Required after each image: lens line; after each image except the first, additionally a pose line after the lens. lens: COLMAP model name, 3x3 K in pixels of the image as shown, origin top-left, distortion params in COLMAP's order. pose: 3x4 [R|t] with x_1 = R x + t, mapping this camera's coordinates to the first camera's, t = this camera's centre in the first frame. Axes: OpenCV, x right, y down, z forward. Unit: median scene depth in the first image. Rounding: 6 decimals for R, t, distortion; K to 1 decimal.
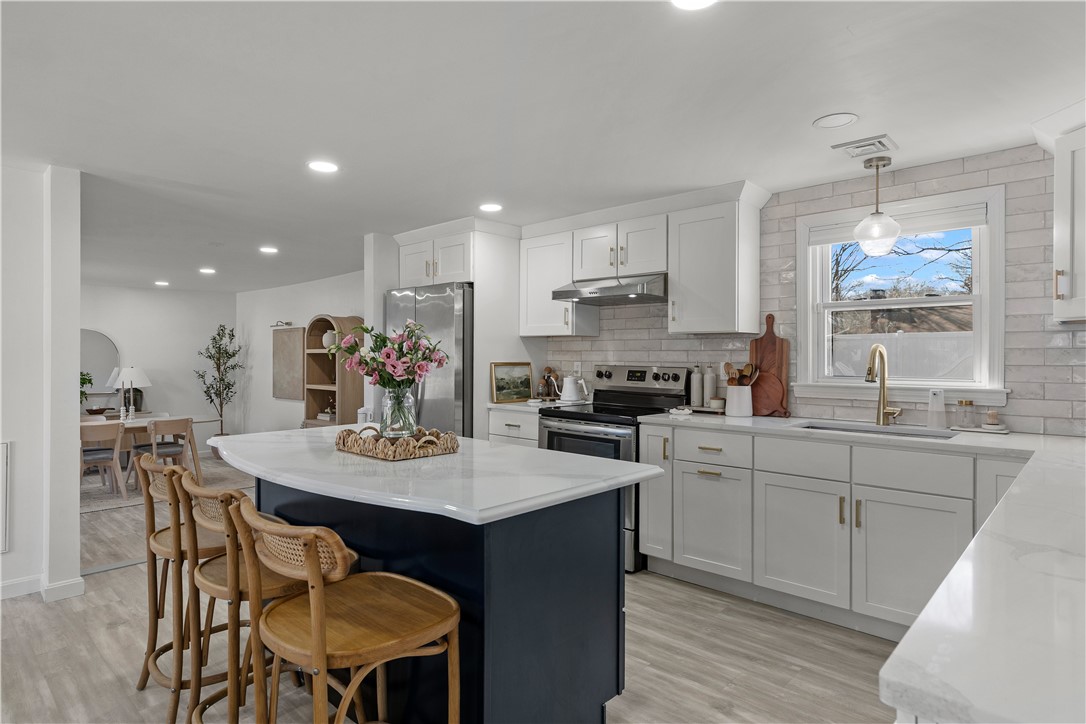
lens RADIAL K [[596.6, 0, 550.1], [0, 596.6, 356.0], [0, 0, 1]] dist [-0.001097, -0.000636]
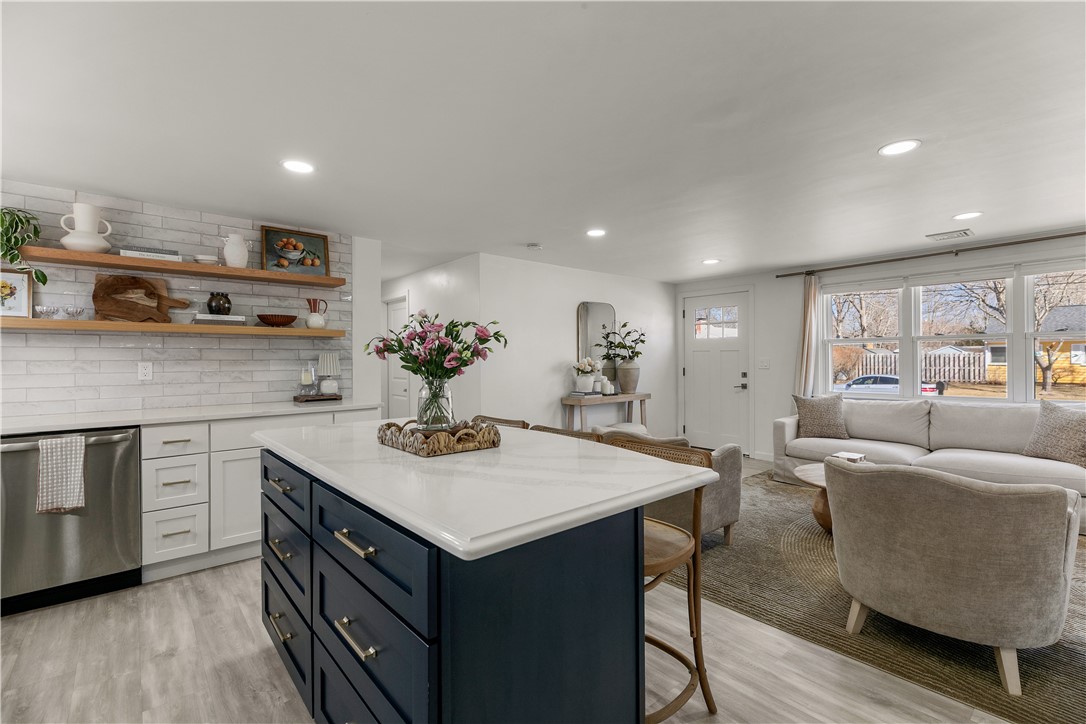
lens RADIAL K [[480.7, 0, 547.1], [0, 480.7, 359.2], [0, 0, 1]] dist [0.001806, -0.000054]
pose [[-0.994249, 0.006254, 0.106908, -0.330972], [0.006262, 0.999980, -0.000263, 0.014537], [-0.106907, 0.000408, -0.994269, 1.125791]]
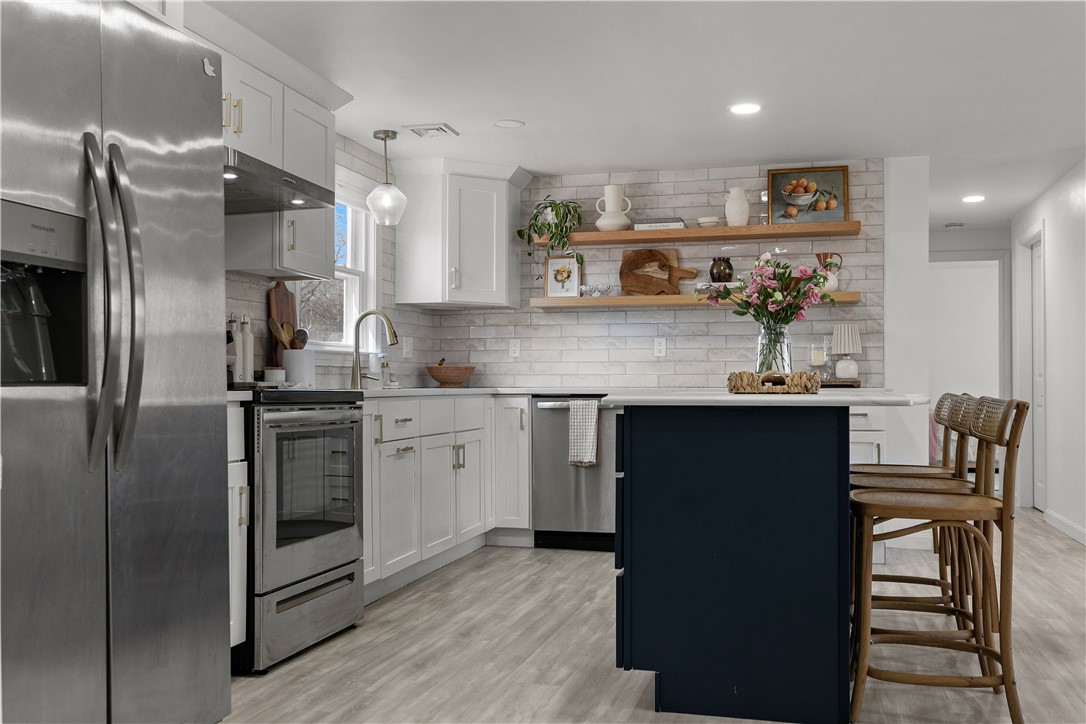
lens RADIAL K [[980.6, 0, 551.3], [0, 980.6, 375.0], [0, 0, 1]] dist [-0.003395, 0.001761]
pose [[-0.469193, 0.006633, 0.883070, -0.923918], [0.001904, 0.999977, -0.006499, 0.090244], [-0.883093, -0.001368, -0.469195, 1.298706]]
